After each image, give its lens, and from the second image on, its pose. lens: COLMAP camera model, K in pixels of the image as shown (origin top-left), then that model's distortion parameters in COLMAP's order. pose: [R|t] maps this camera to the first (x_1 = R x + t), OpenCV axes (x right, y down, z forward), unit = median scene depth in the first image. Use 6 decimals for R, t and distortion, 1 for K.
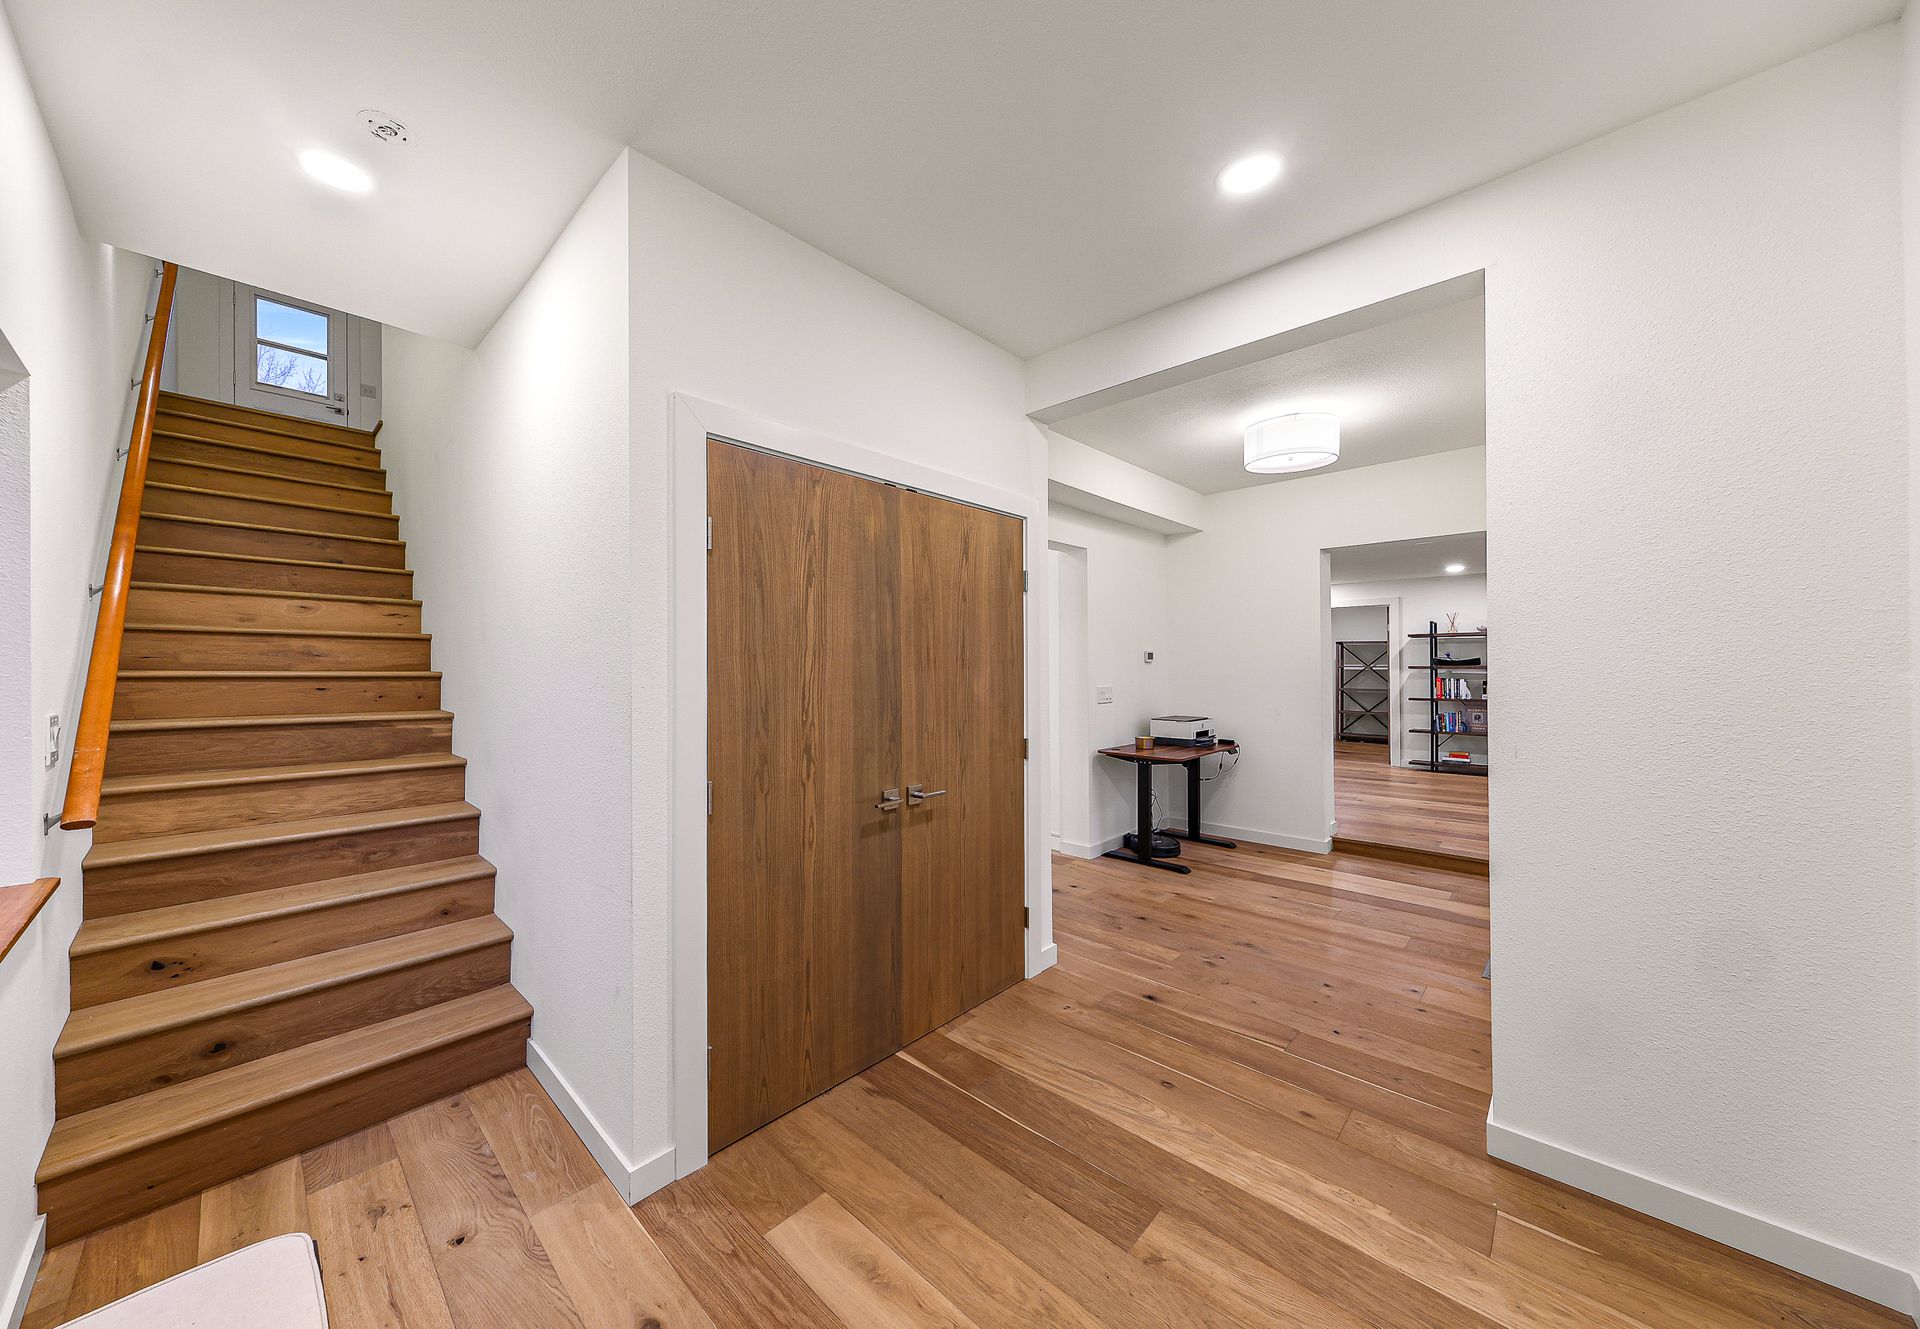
lens RADIAL K [[651.9, 0, 962.7], [0, 651.9, 664.6], [0, 0, 1]] dist [-0.000279, -0.000075]
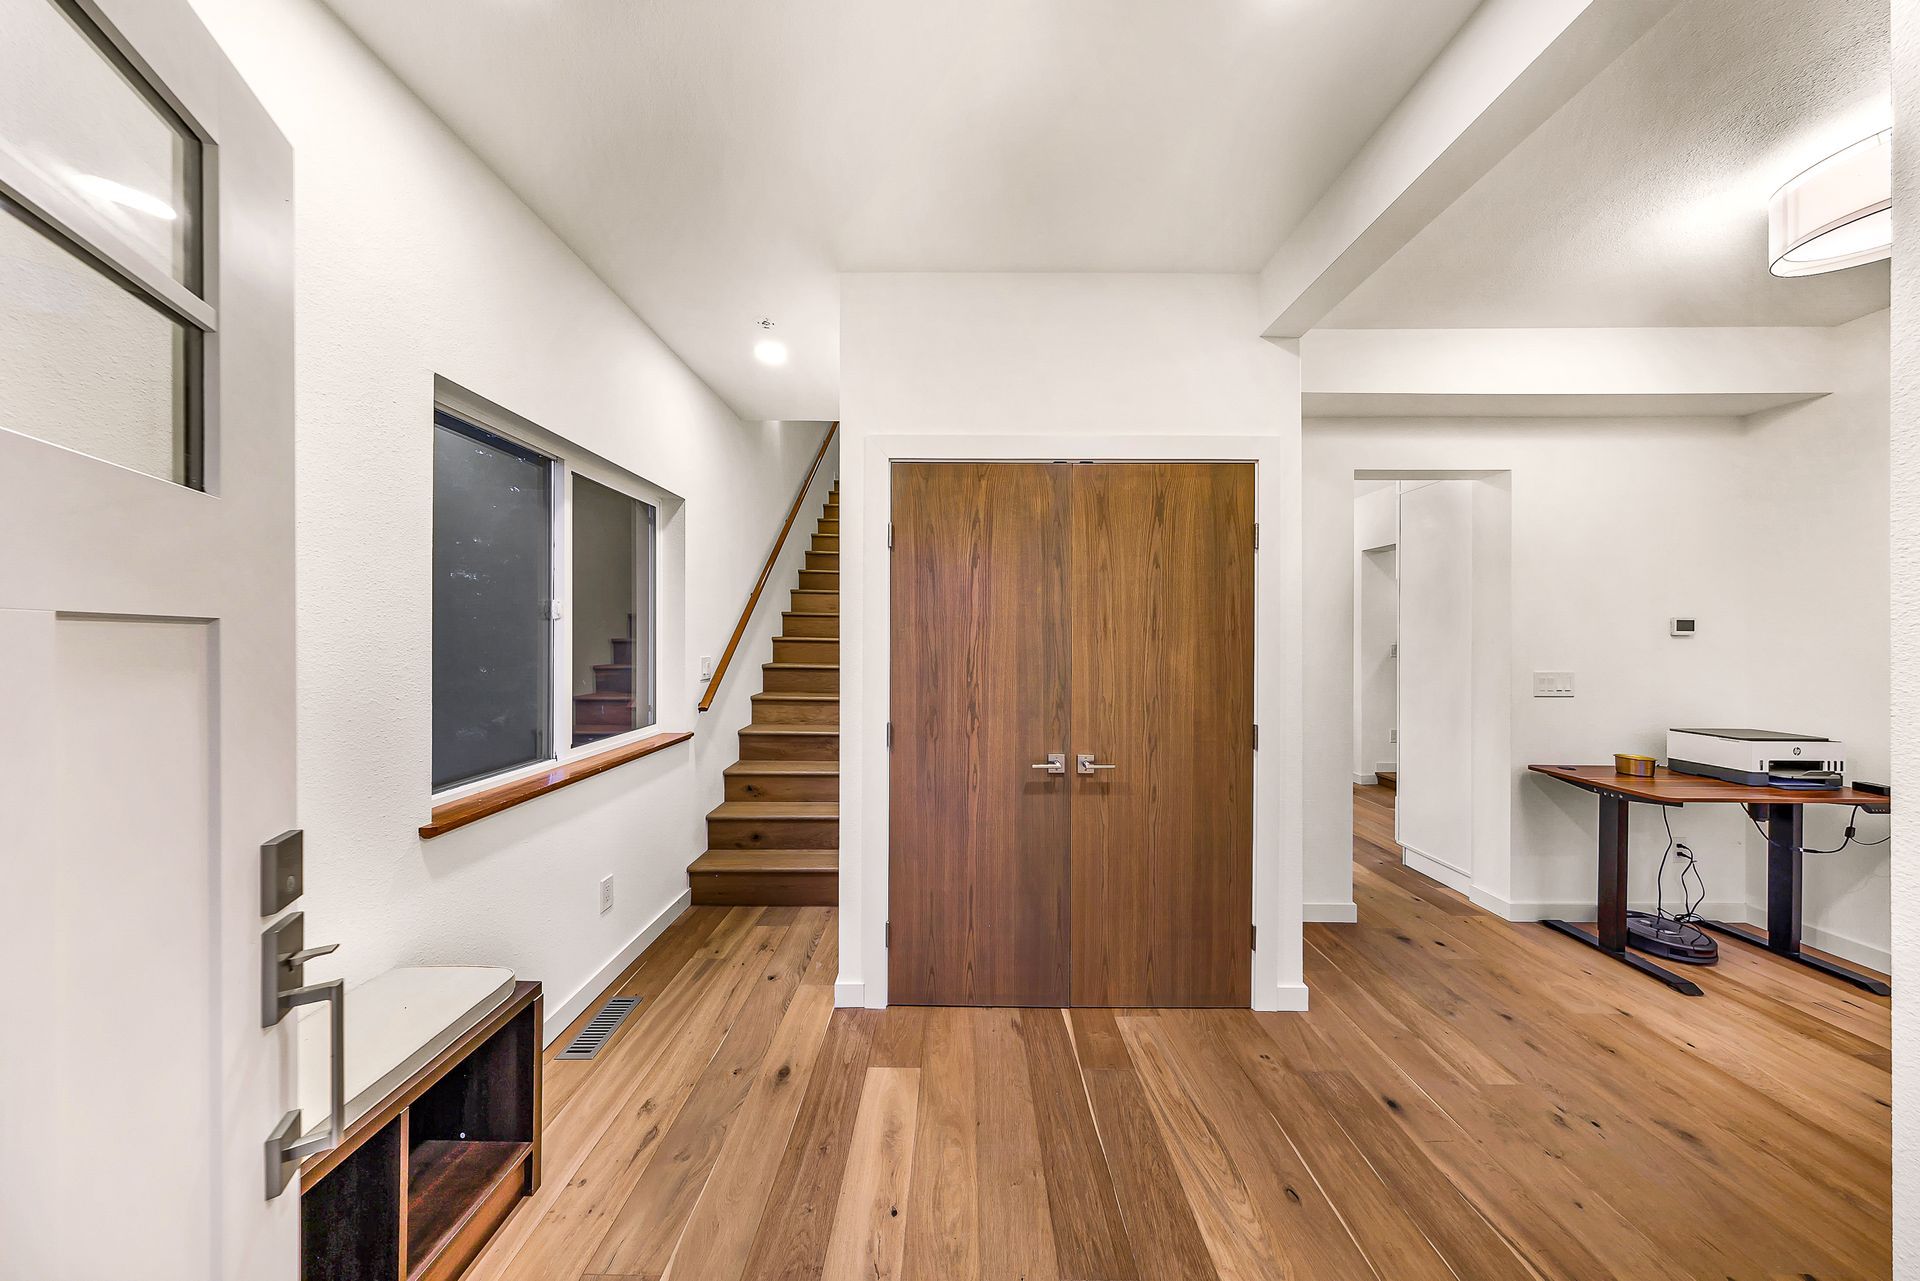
lens RADIAL K [[635.1, 0, 953.9], [0, 635.1, 638.4], [0, 0, 1]] dist [-0.004810, 0.000048]
pose [[0.657430, 0.009127, -0.753460, 0.557171], [-0.007745, 0.999956, 0.005355, 0.001740], [0.753475, 0.002315, 0.657472, 0.209695]]
